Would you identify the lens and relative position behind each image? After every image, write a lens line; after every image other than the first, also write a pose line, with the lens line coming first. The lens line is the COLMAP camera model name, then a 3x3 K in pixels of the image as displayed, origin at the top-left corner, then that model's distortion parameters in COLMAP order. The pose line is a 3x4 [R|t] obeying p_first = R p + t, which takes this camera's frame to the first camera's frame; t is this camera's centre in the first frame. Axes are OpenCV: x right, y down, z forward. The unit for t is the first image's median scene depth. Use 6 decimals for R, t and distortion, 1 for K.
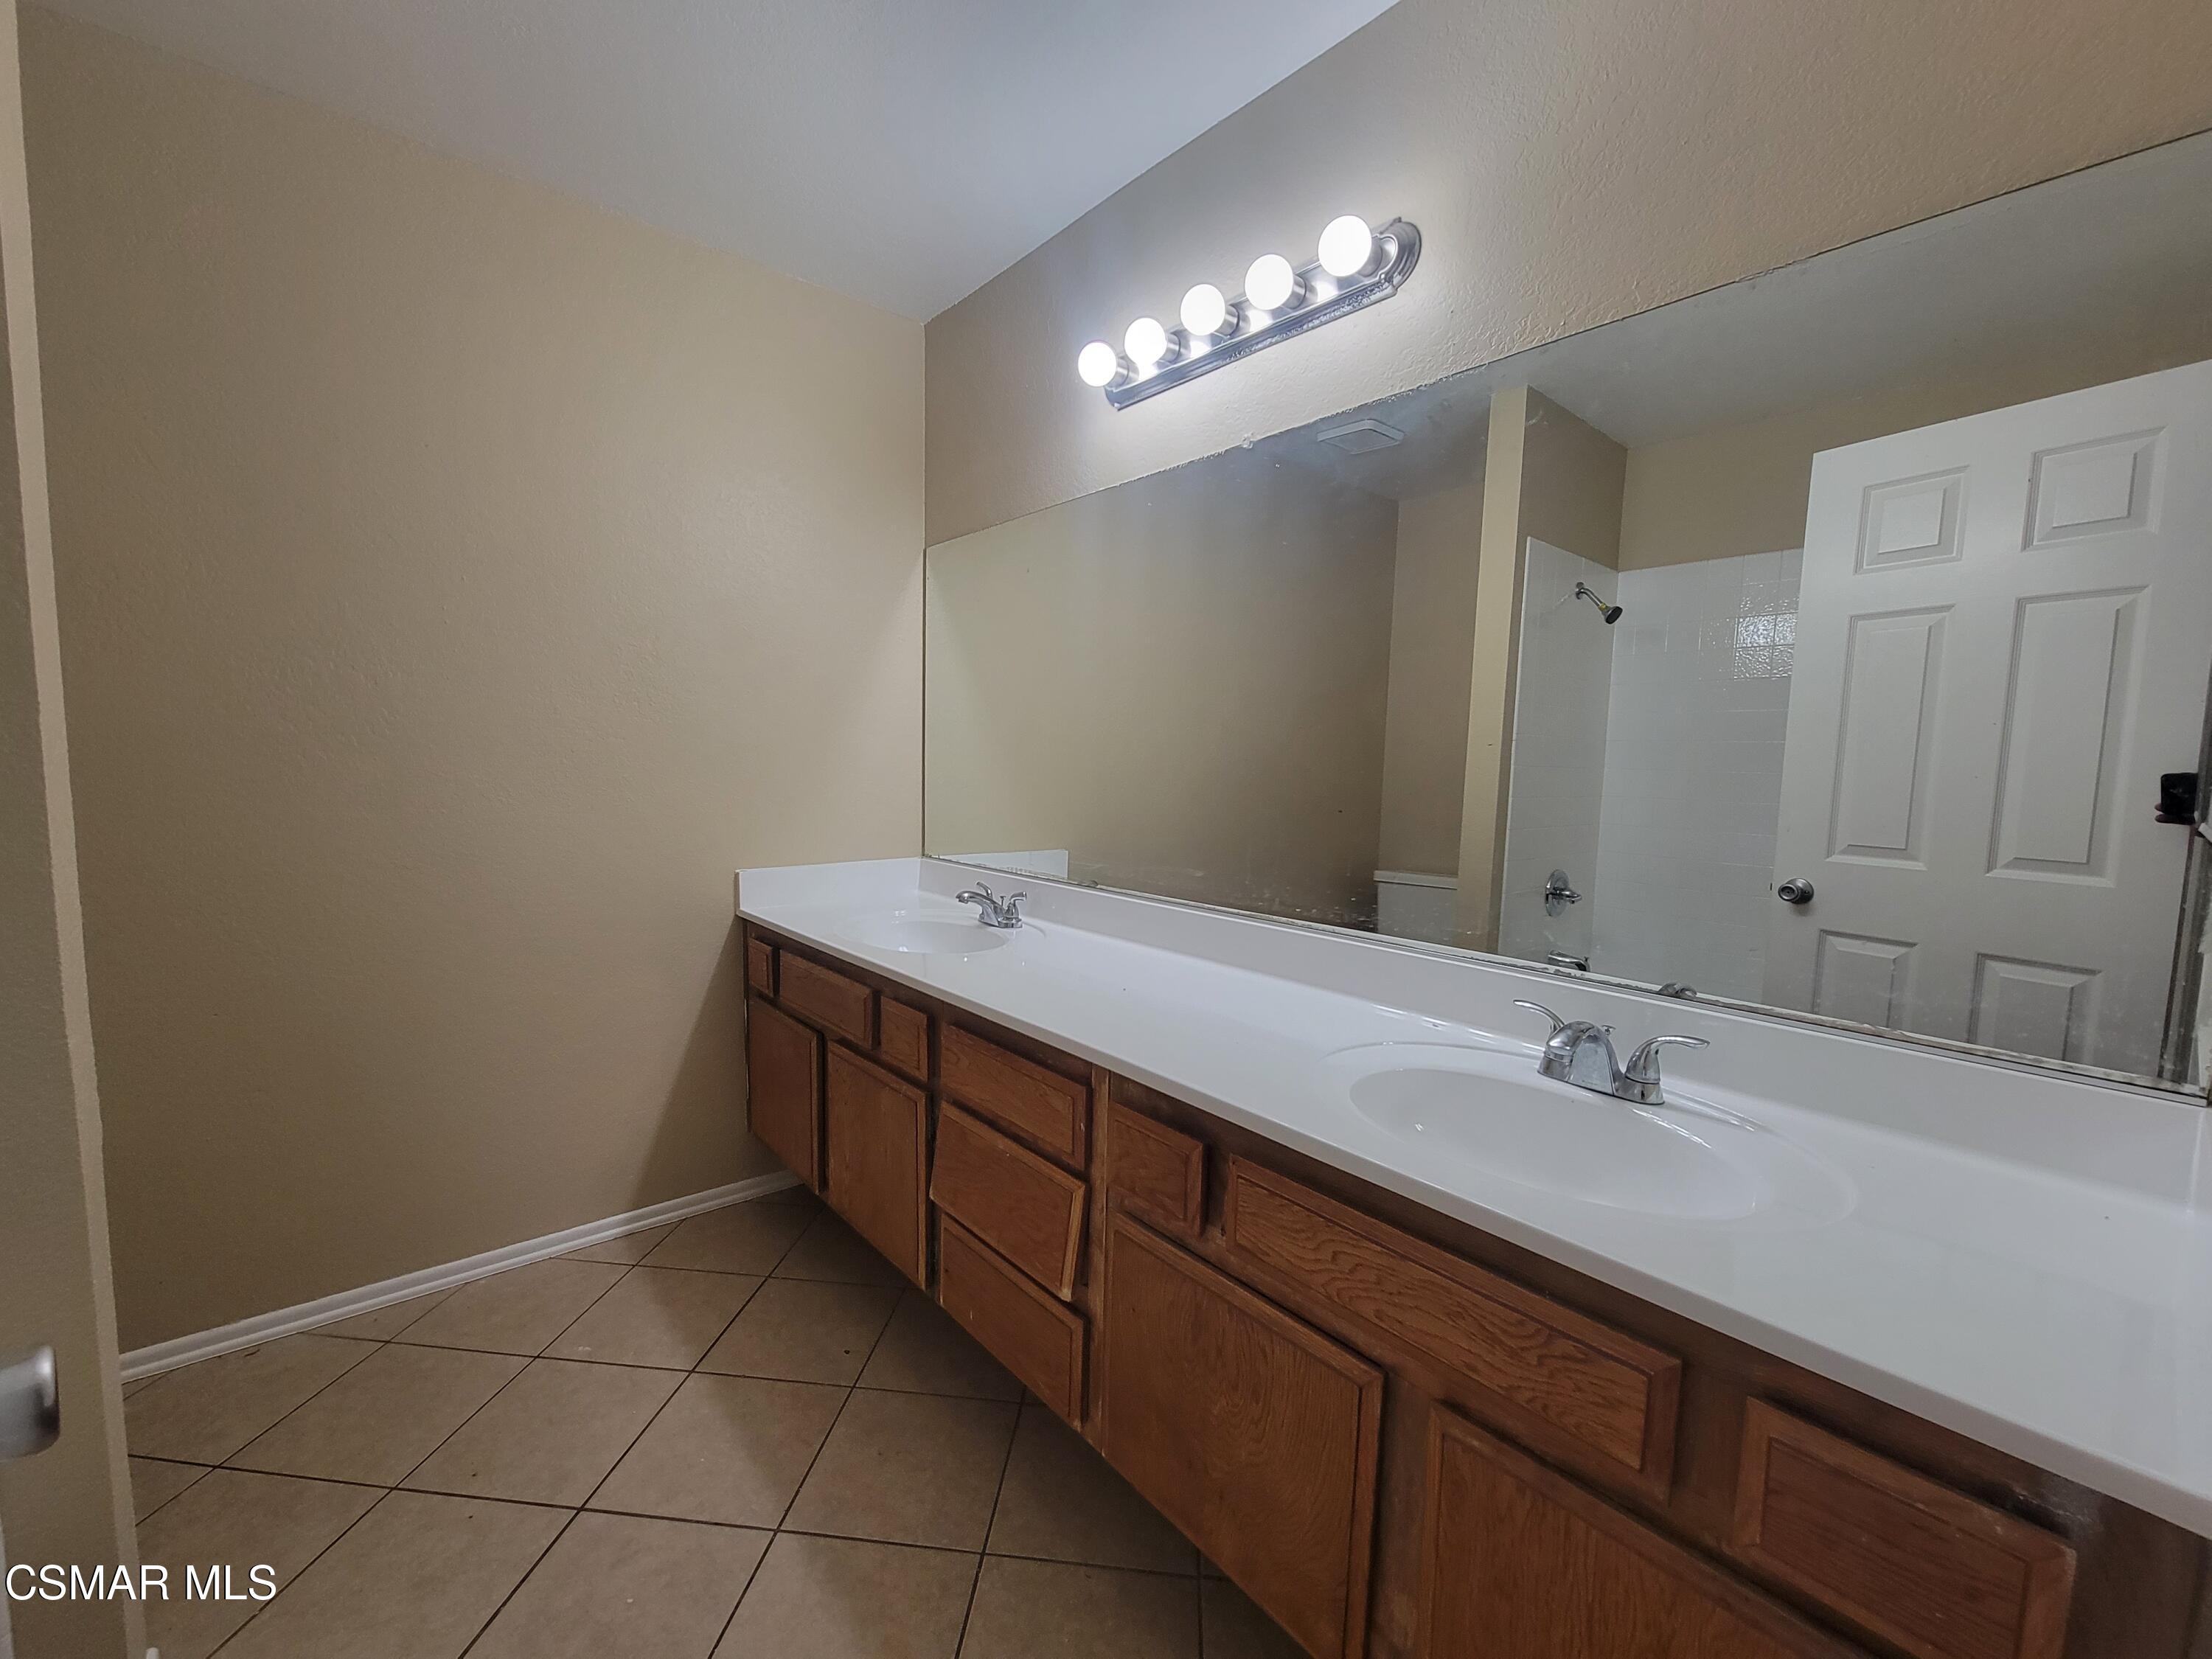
lens RADIAL K [[900.9, 0, 1092.9], [0, 900.9, 835.3], [0, 0, 1]] dist [-0.002693, -0.001506]
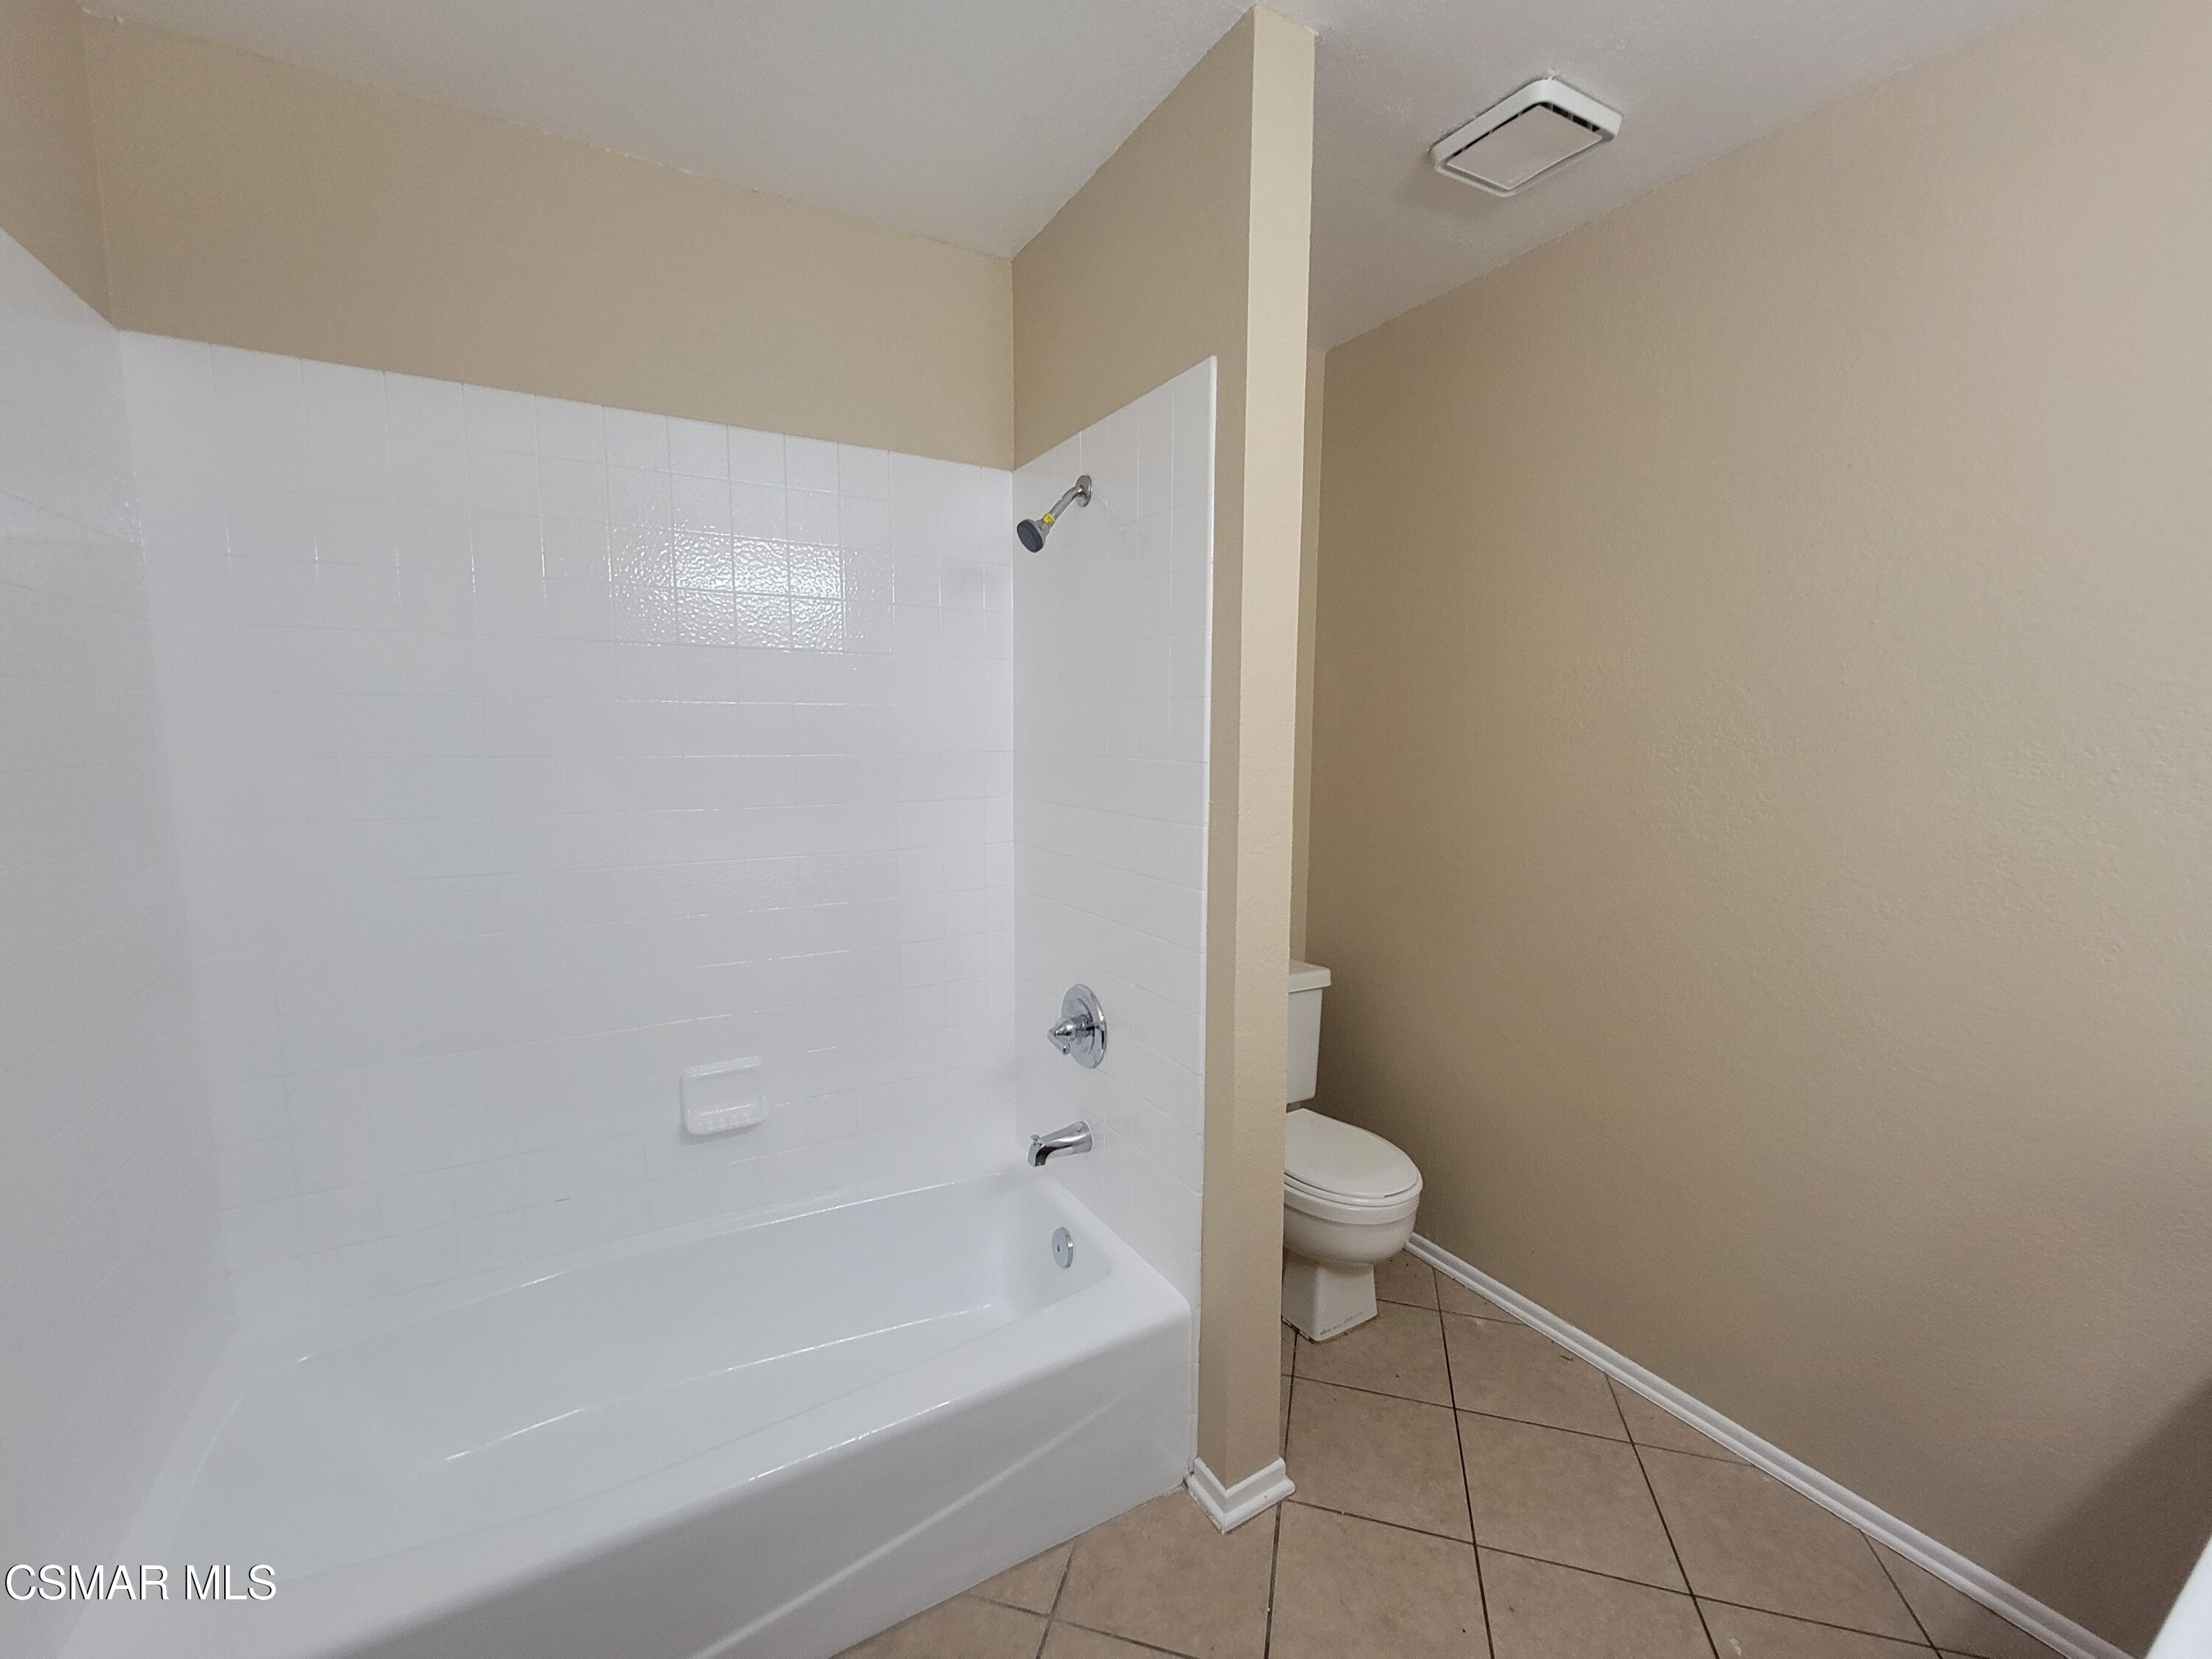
lens RADIAL K [[900.9, 0, 1092.9], [0, 900.9, 835.3], [0, 0, 1]] dist [-0.002693, -0.001506]
pose [[-0.174541, 0.089742, -0.980552, 0.205396], [-0.096638, 0.989469, 0.107760, -0.130968], [0.979896, 0.113567, -0.164030, 0.524342]]
